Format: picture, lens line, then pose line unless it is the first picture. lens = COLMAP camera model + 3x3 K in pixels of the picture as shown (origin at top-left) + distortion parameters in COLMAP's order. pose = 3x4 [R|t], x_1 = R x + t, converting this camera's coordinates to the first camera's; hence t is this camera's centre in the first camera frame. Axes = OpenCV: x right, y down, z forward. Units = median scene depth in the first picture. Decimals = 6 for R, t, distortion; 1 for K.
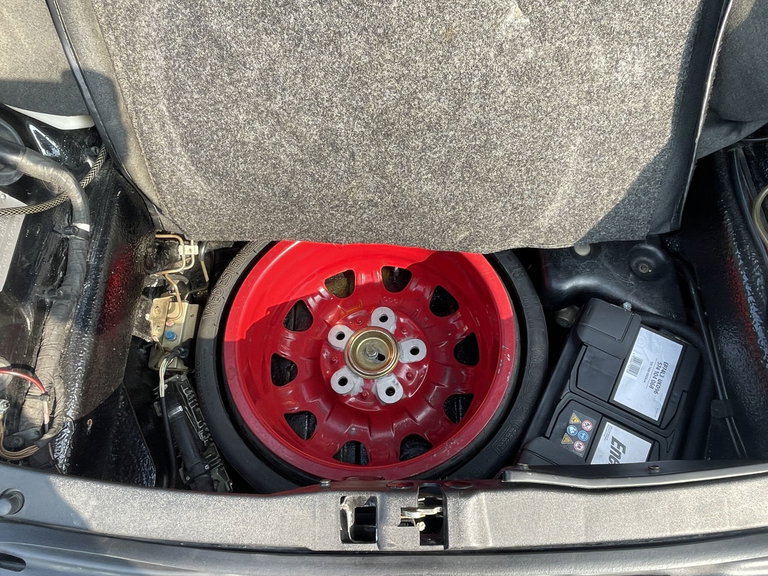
lens RADIAL K [[526.9, 0, 384.4], [0, 526.9, 294.8], [0, 0, 1]] dist [0.005188, -0.029982]
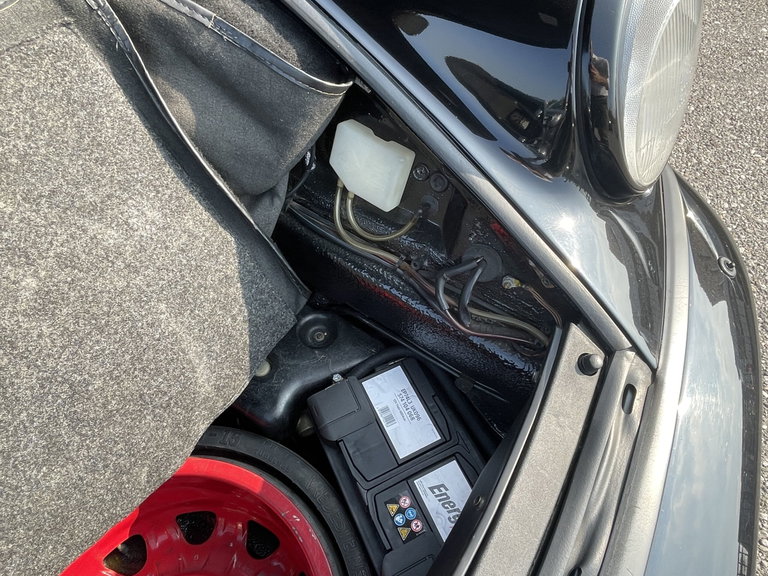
lens RADIAL K [[526.9, 0, 384.4], [0, 526.9, 294.8], [0, 0, 1]] dist [0.005188, -0.029982]
pose [[0.573032, -0.656290, 0.490833, 0.148732], [0.734756, 0.676701, 0.047009, -0.068865], [-0.362999, 0.333705, 0.869984, 0.085185]]
